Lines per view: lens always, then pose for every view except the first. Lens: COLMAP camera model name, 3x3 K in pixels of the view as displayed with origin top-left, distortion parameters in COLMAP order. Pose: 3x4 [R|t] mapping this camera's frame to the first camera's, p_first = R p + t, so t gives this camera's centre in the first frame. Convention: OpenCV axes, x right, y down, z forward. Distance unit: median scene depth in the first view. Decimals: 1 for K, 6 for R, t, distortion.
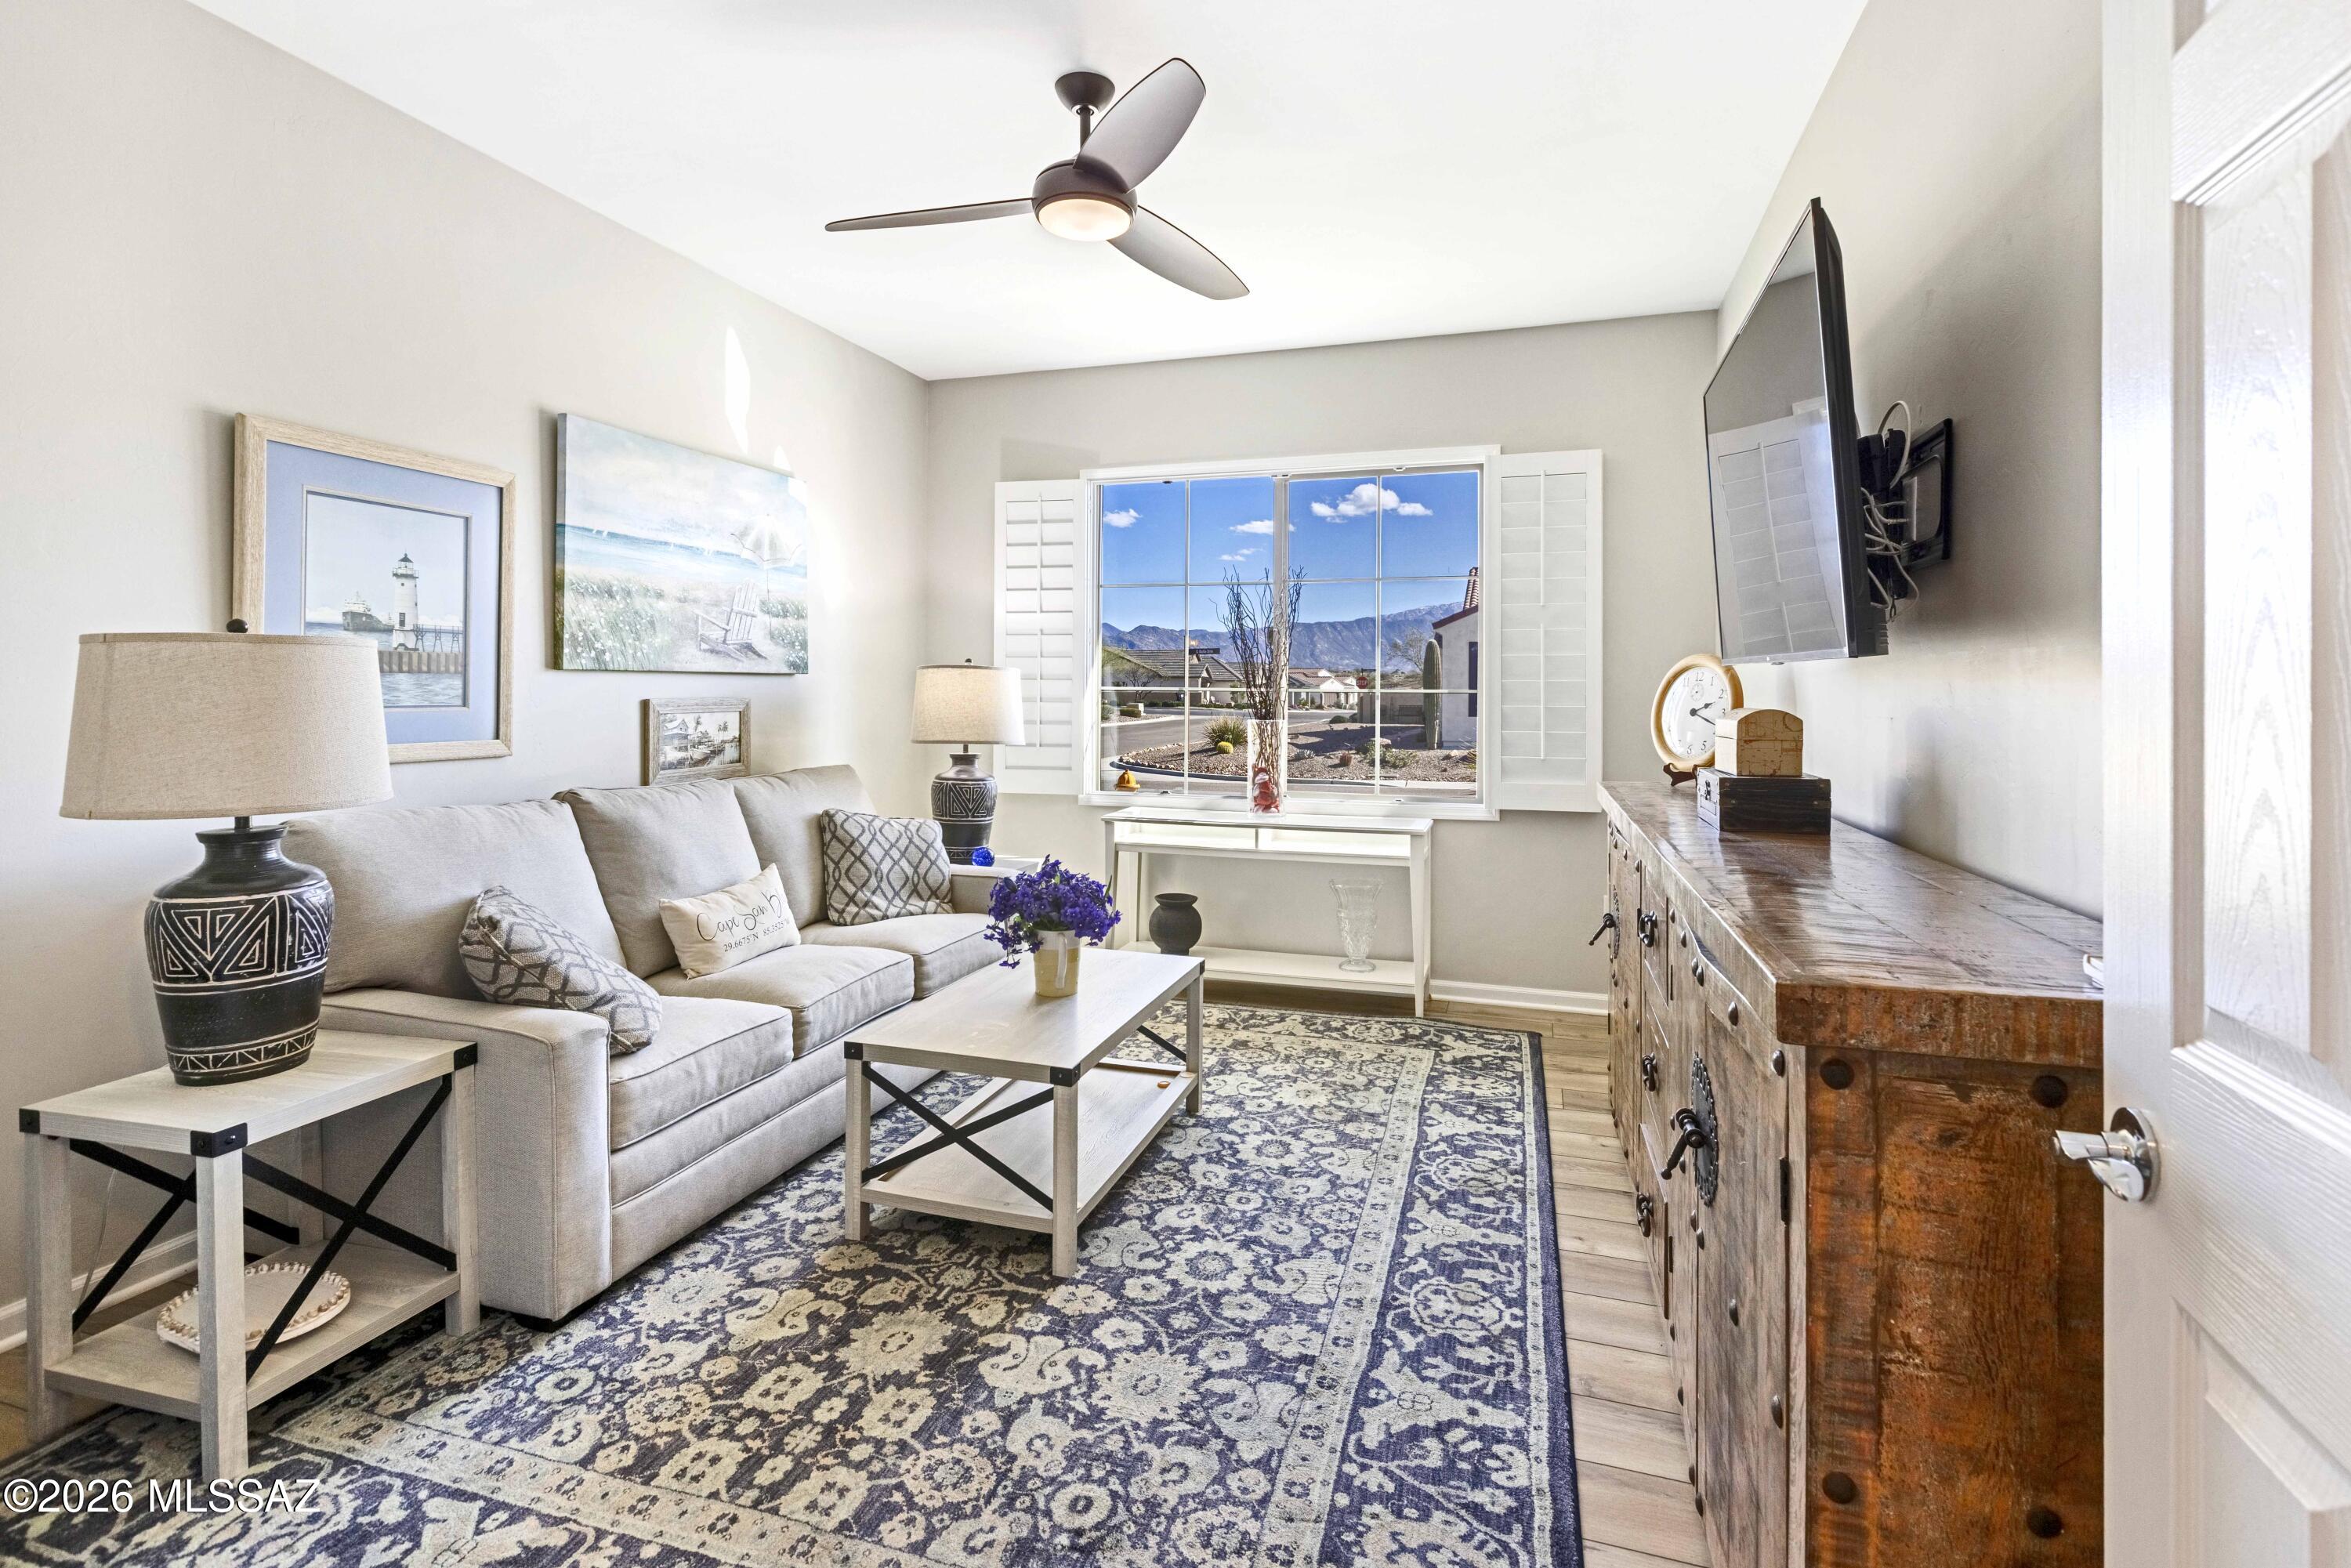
lens RADIAL K [[1156.2, 0, 1130.8], [0, 1156.2, 684.3], [0, 0, 1]] dist [-0.001787, 0.001055]
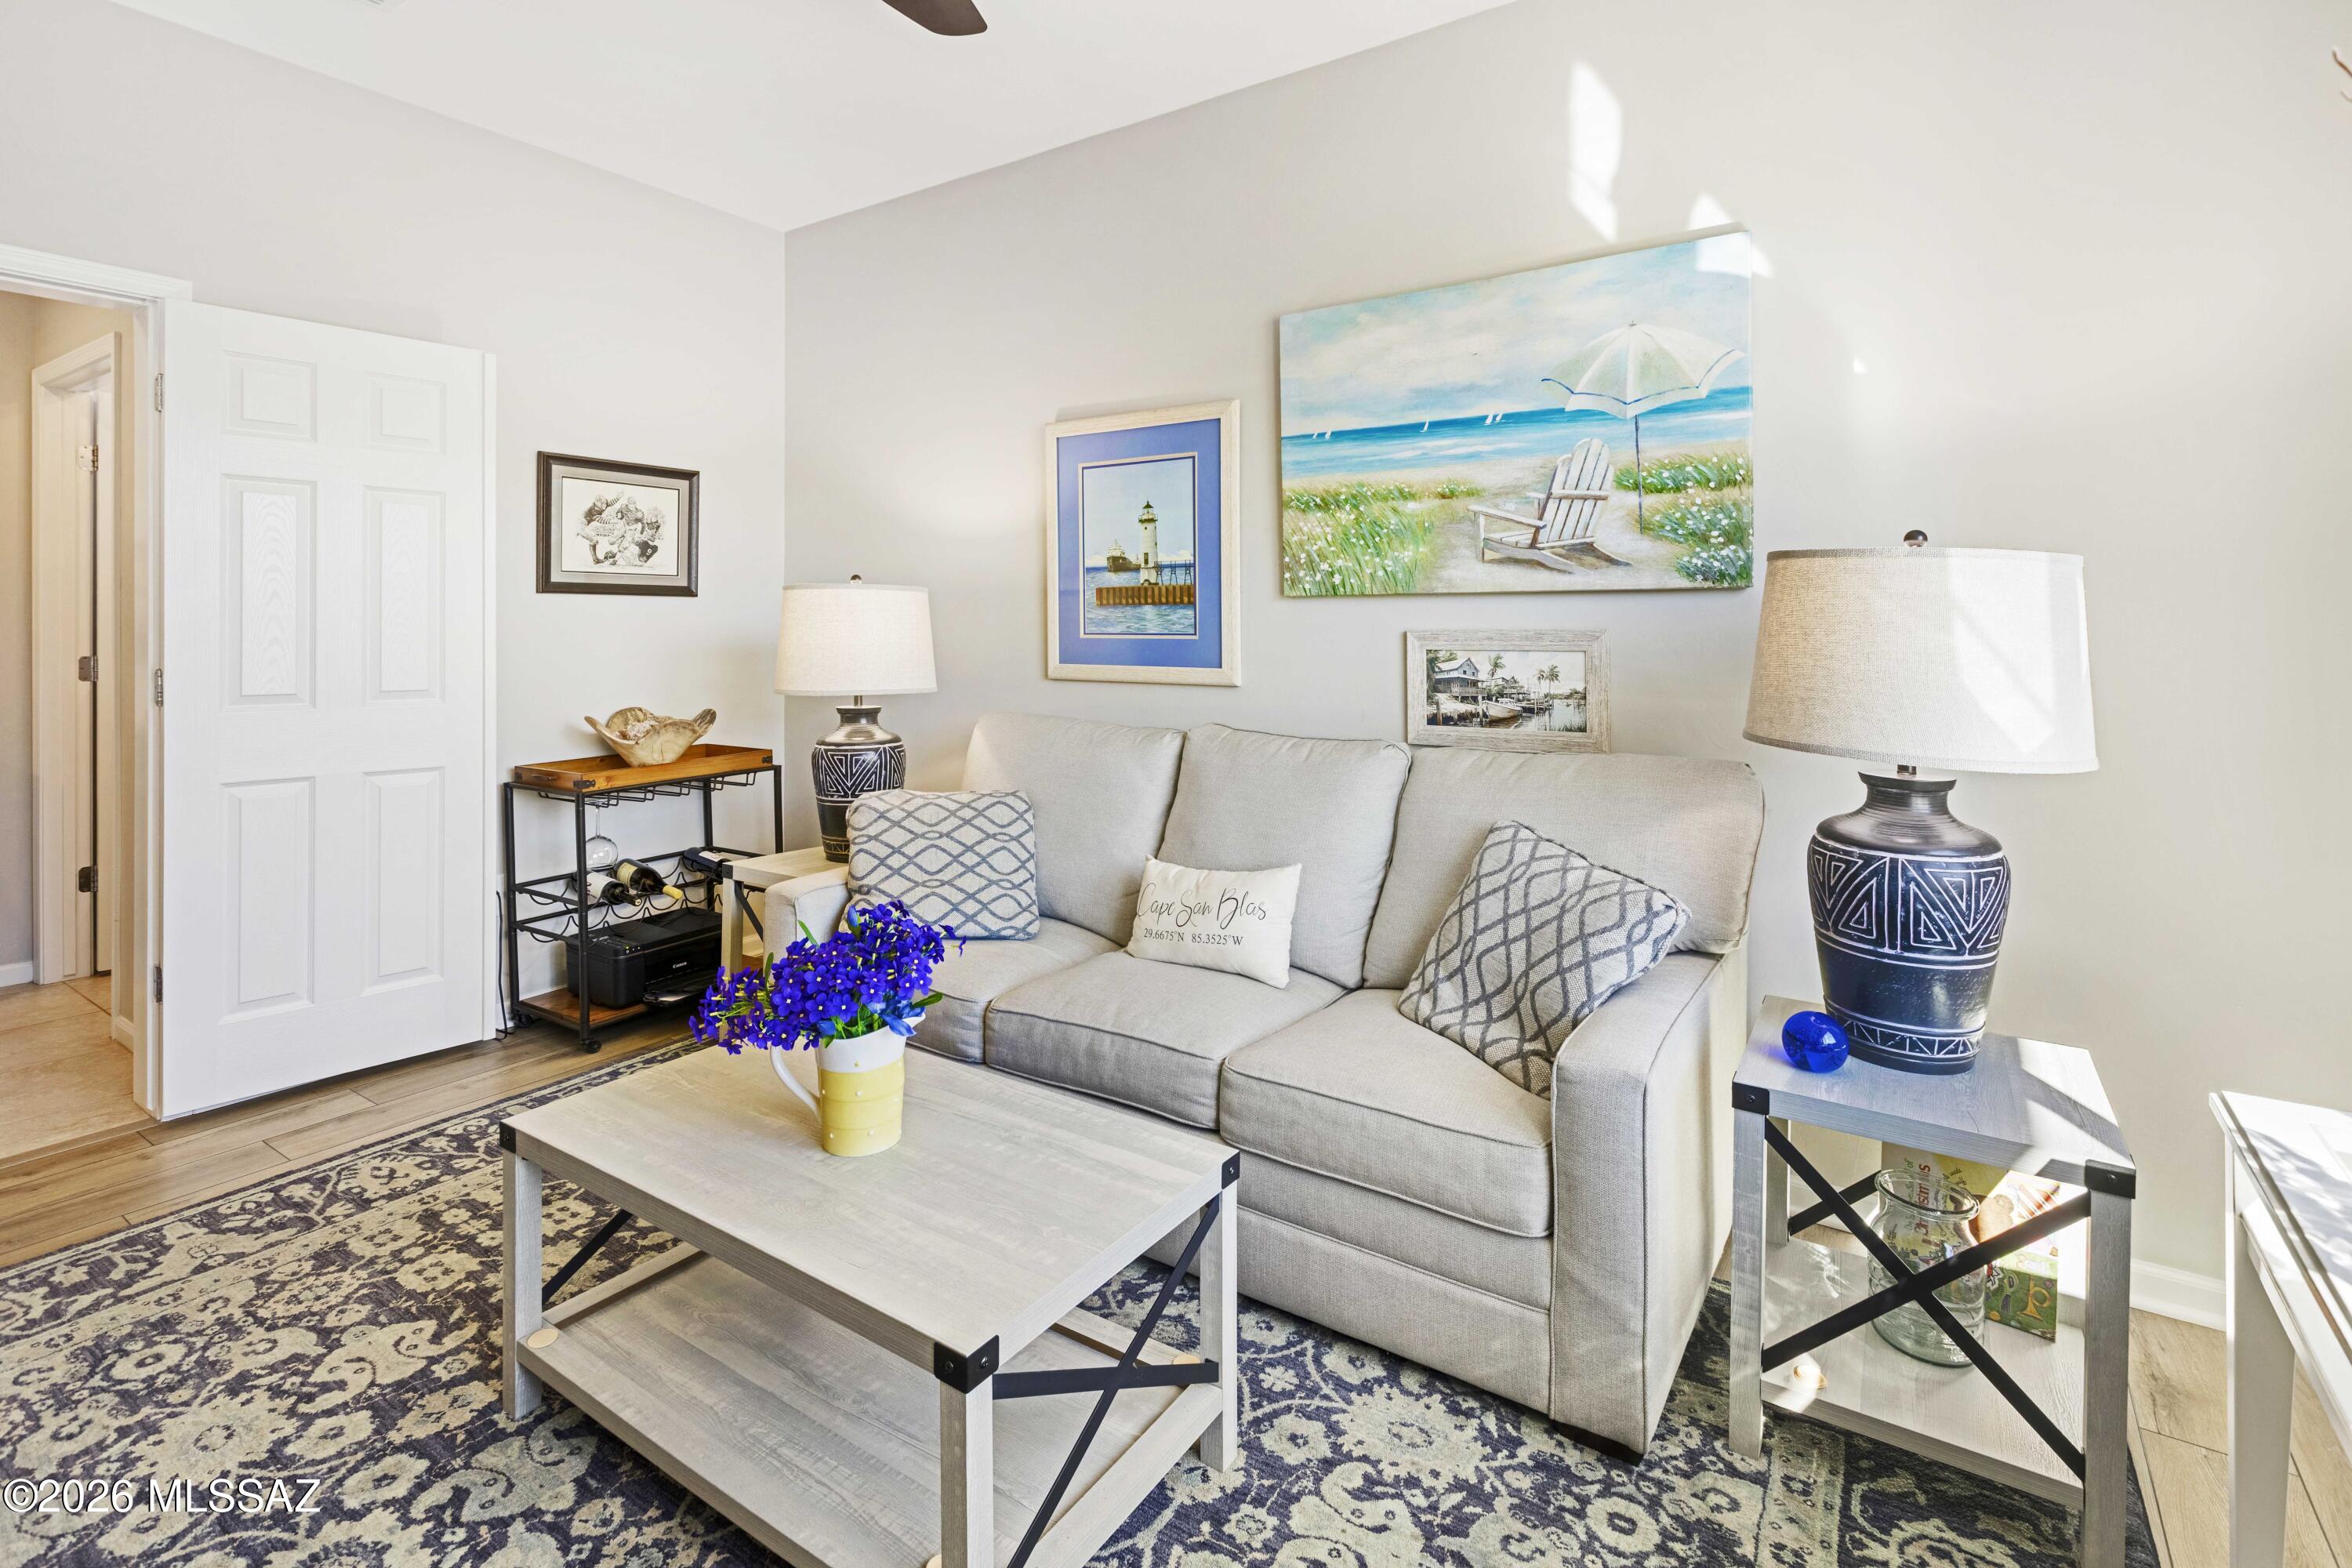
lens RADIAL K [[1093.7, 0, 1173.1], [0, 1093.7, 629.6], [0, 0, 1]] dist [-0.001108, -0.001101]
pose [[-0.249796, -0.003038, -0.968294, 0.561822], [0.000698, 0.999994, -0.003317, 0.024851], [0.968298, -0.001505, -0.249792, 1.735982]]
